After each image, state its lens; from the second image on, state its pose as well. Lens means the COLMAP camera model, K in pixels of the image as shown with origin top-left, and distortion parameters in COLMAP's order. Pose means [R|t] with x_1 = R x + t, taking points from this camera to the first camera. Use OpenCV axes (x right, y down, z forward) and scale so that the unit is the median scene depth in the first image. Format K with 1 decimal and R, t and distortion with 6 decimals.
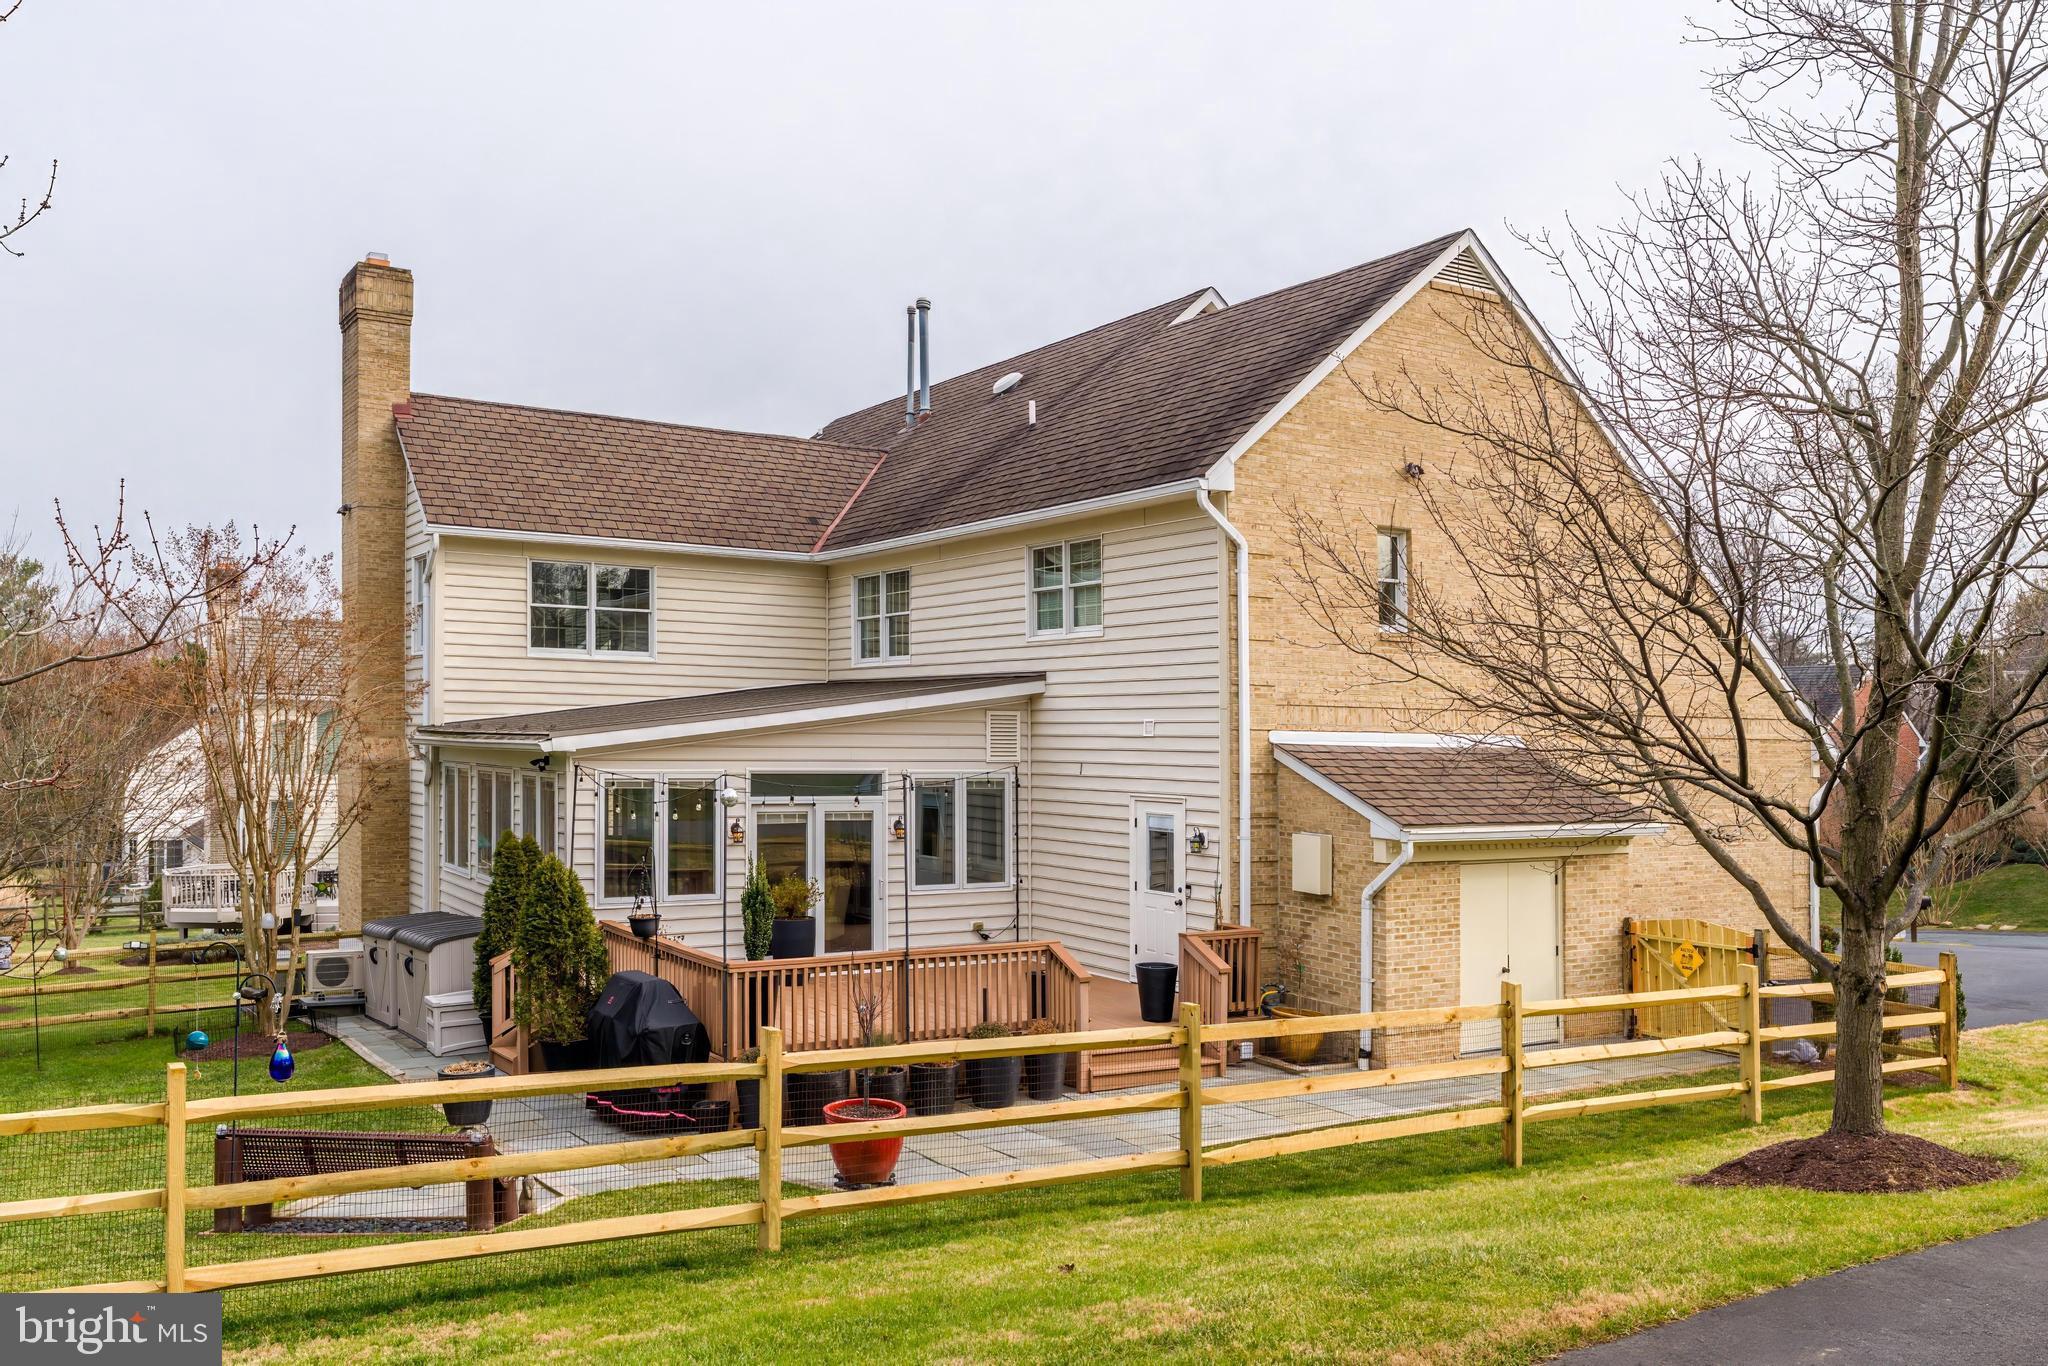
lens RADIAL K [[1619.6, 0, 987.8], [0, 1619.6, 779.8], [0, 0, 1]] dist [-0.001984, -0.000047]
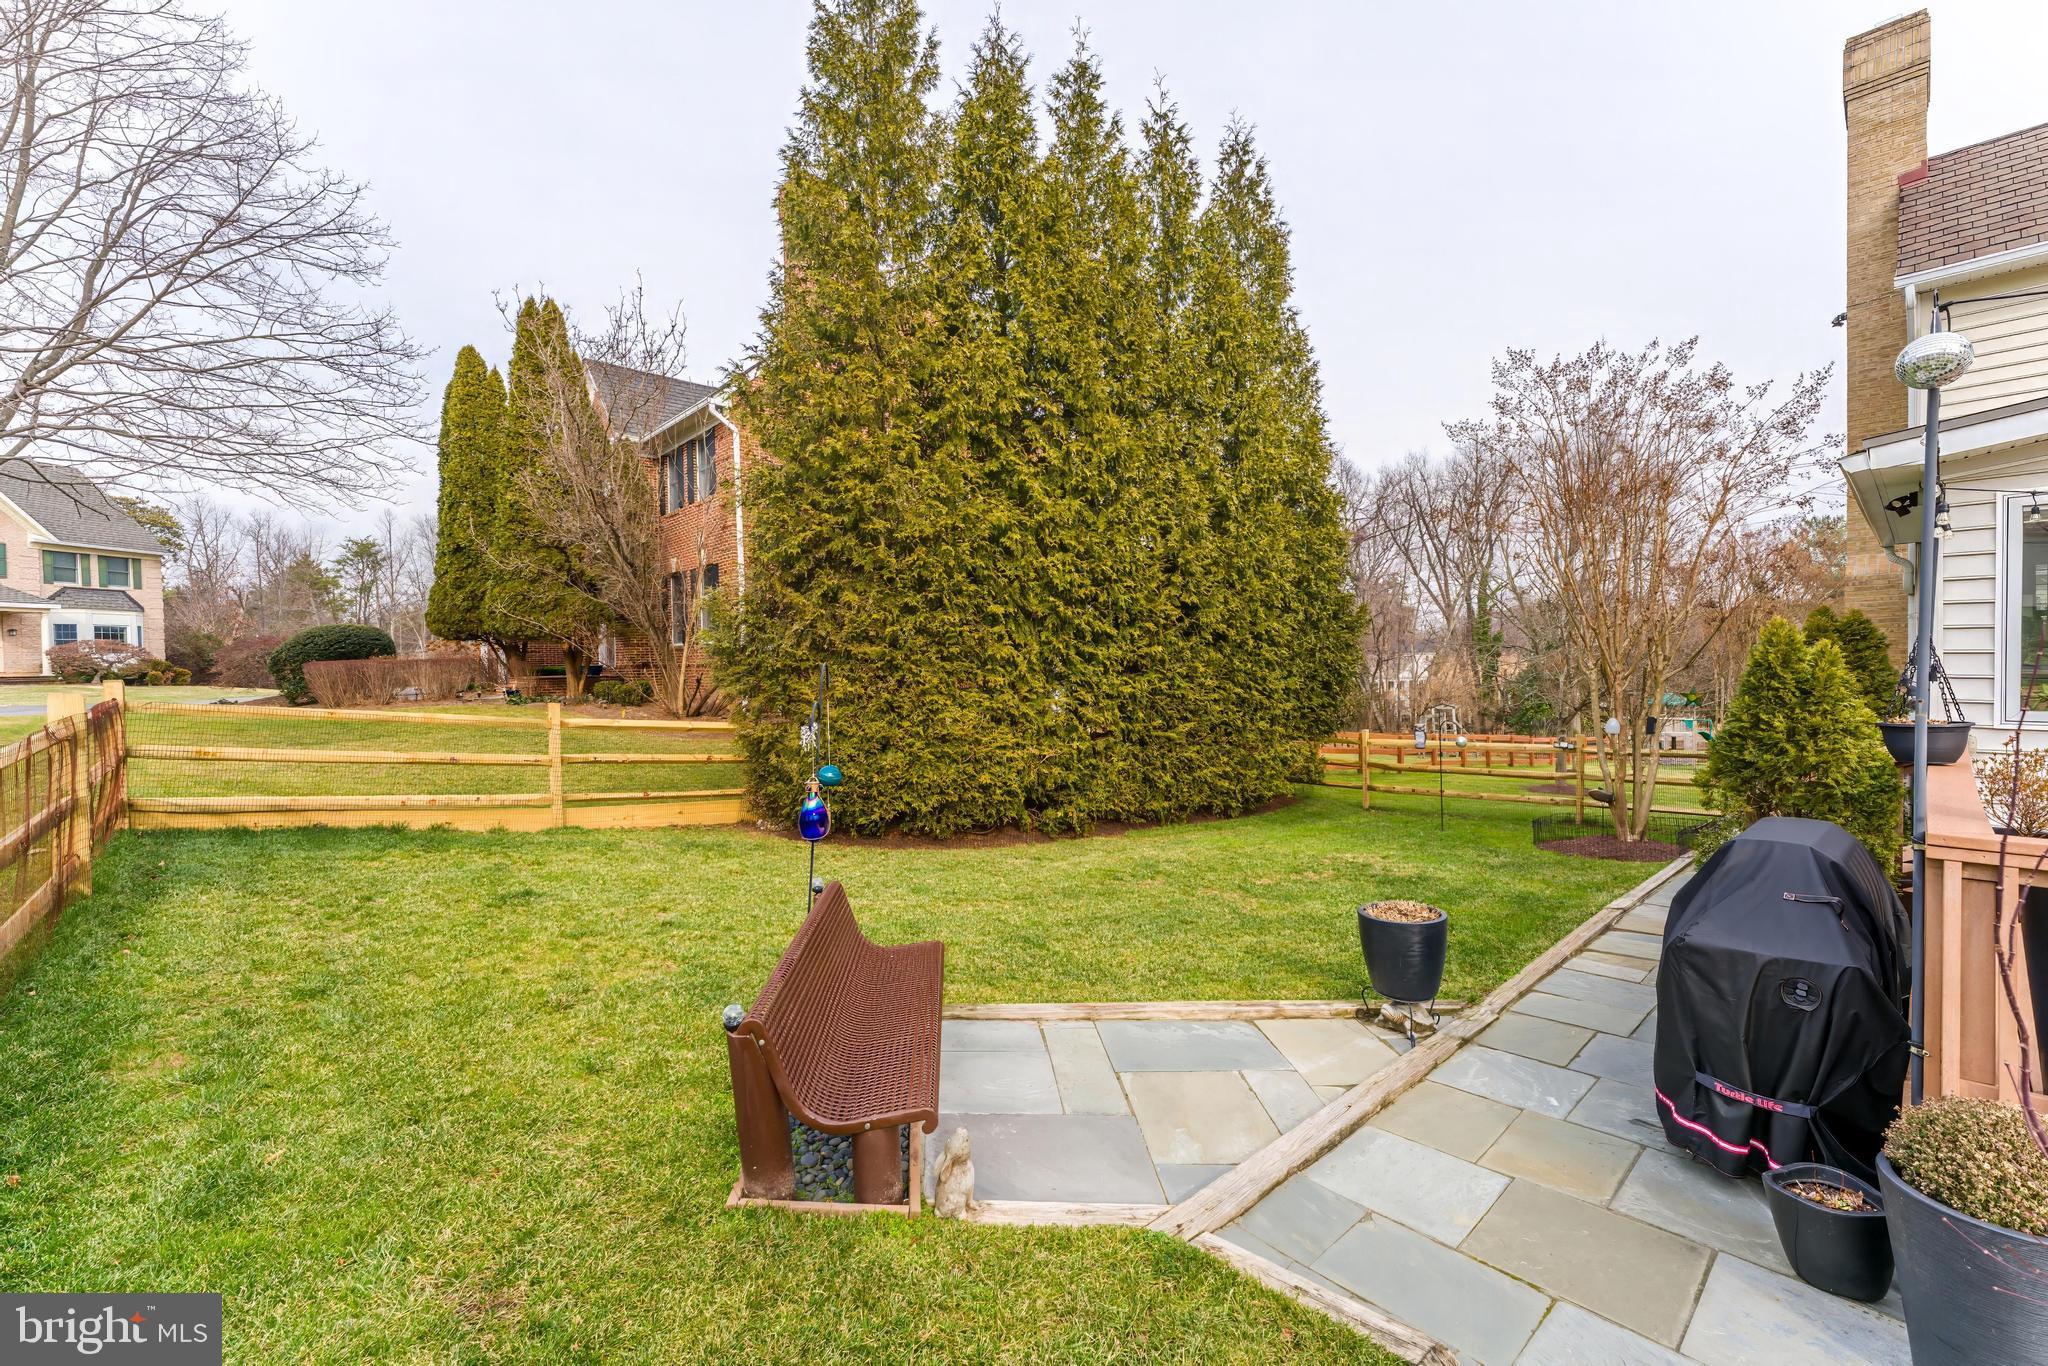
lens RADIAL K [[830.9, 0, 1024.0], [0, 830.9, 683.0], [0, 0, 1]] dist [-0.000789, -0.000312]
pose [[0.194278, 0.011115, -0.980884, -0.011795], [-0.004574, 0.999935, 0.010425, 0.054840], [0.980936, 0.002462, 0.194316, 0.526450]]
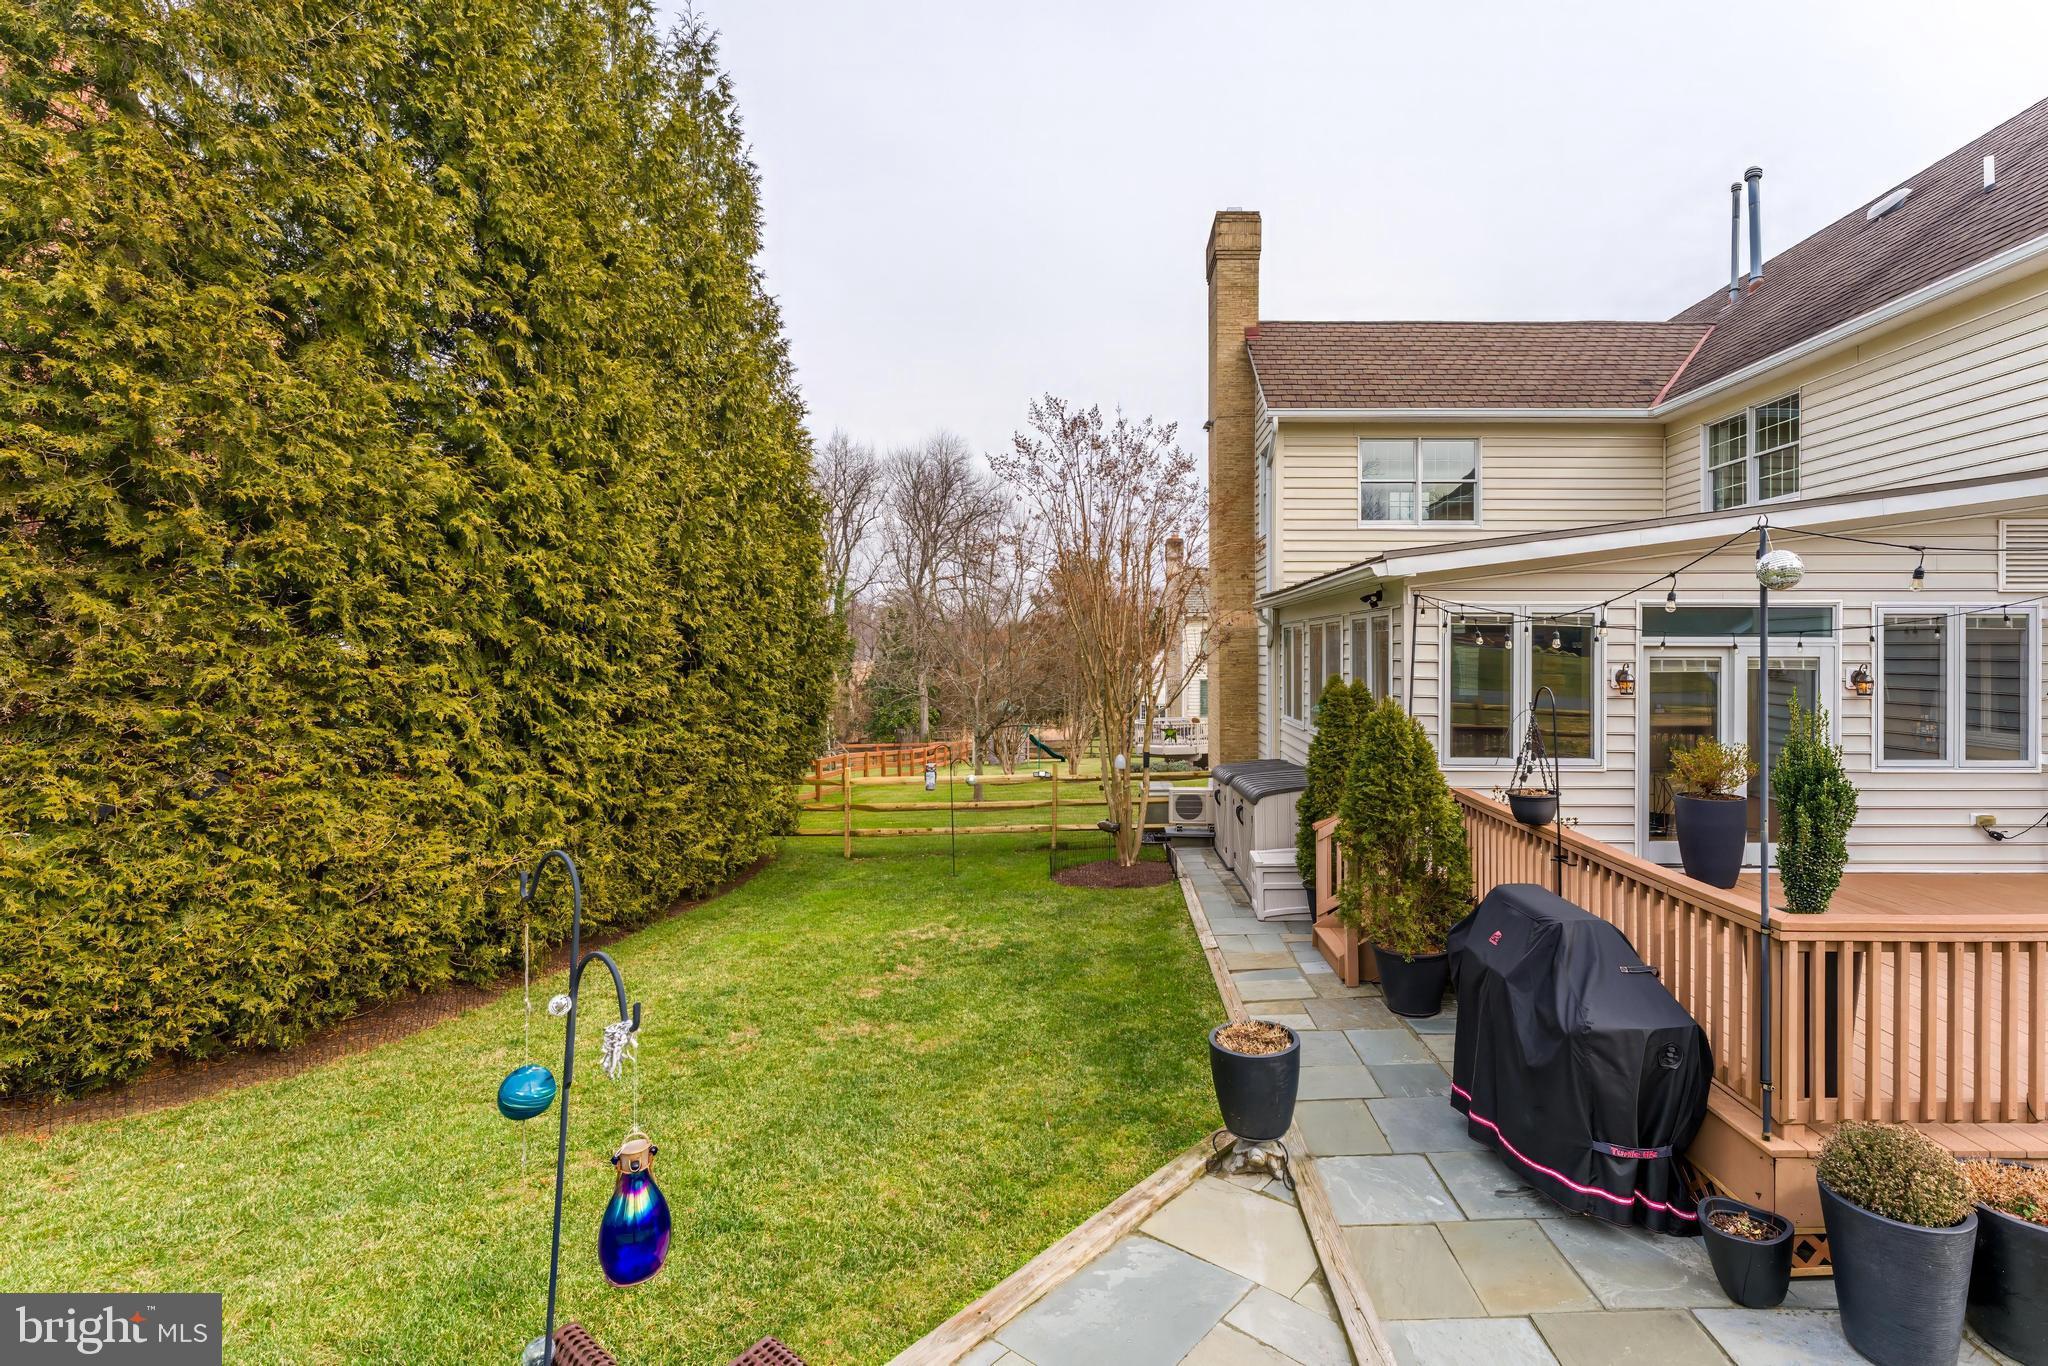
lens RADIAL K [[917.9, 0, 1099.2], [0, 917.9, 657.9], [0, 0, 1]] dist [0.000766, -0.000280]
pose [[0.850768, -0.006214, -0.525505, -0.128054], [-0.005843, 0.999756, -0.021282, 0.029810], [0.525509, 0.021177, 0.850524, 0.454726]]
